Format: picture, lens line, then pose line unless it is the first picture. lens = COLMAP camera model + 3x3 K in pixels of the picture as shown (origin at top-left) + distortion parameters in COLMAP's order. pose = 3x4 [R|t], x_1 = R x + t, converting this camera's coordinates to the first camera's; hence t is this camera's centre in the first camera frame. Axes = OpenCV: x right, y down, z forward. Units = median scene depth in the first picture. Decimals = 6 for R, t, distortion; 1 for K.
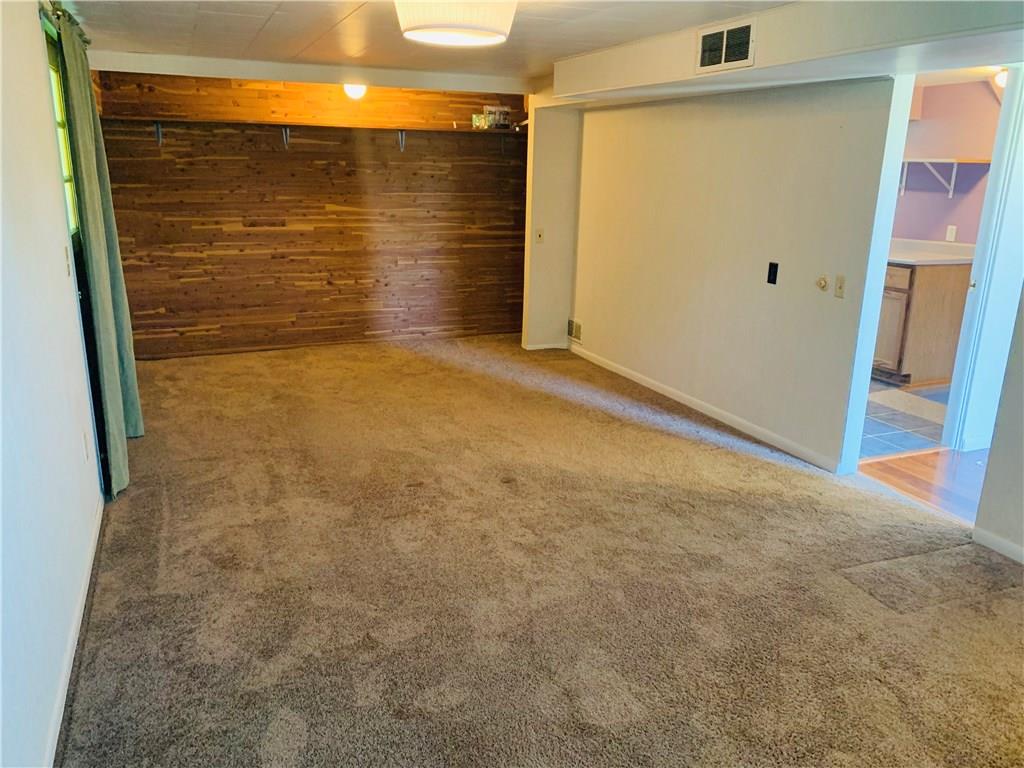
lens RADIAL K [[782.1, 0, 521.7], [0, 782.1, 386.7], [0, 0, 1]] dist [0.040411, -0.054823]
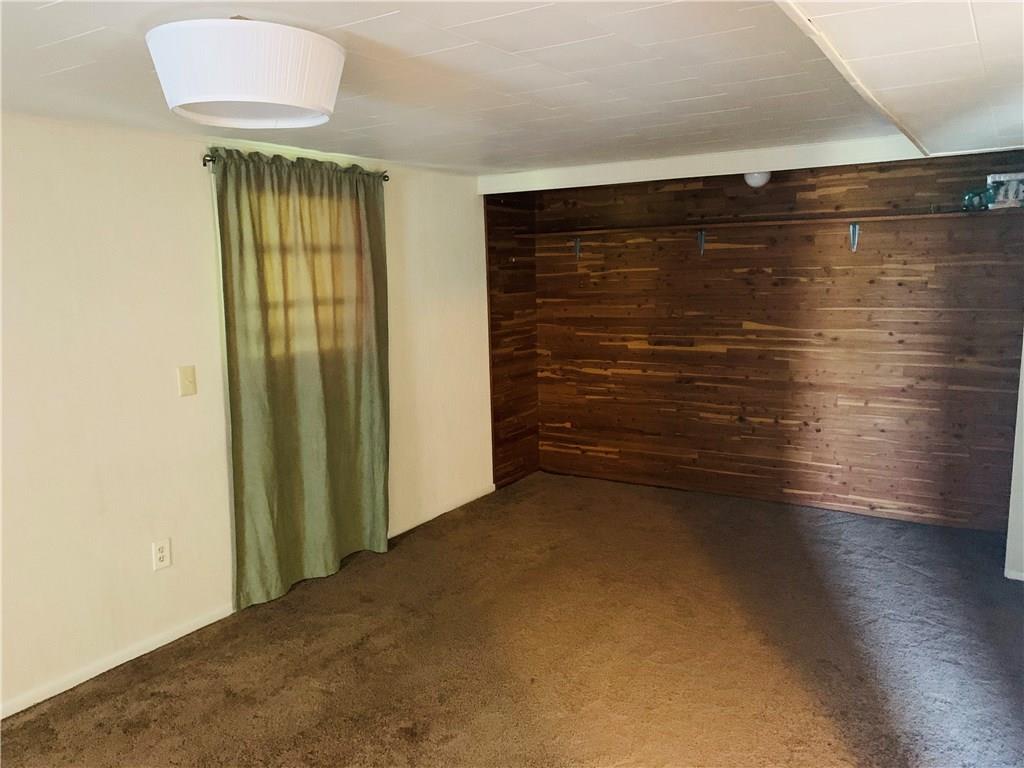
lens RADIAL K [[782.1, 0, 511.7], [0, 782.1, 386.9], [0, 0, 1]] dist [0.040411, -0.054823]
pose [[0.567518, 0.095818, -0.817766, 0.274657], [-0.193056, 0.981003, -0.019033, -0.107302], [0.800408, 0.168677, 0.575235, 0.367766]]
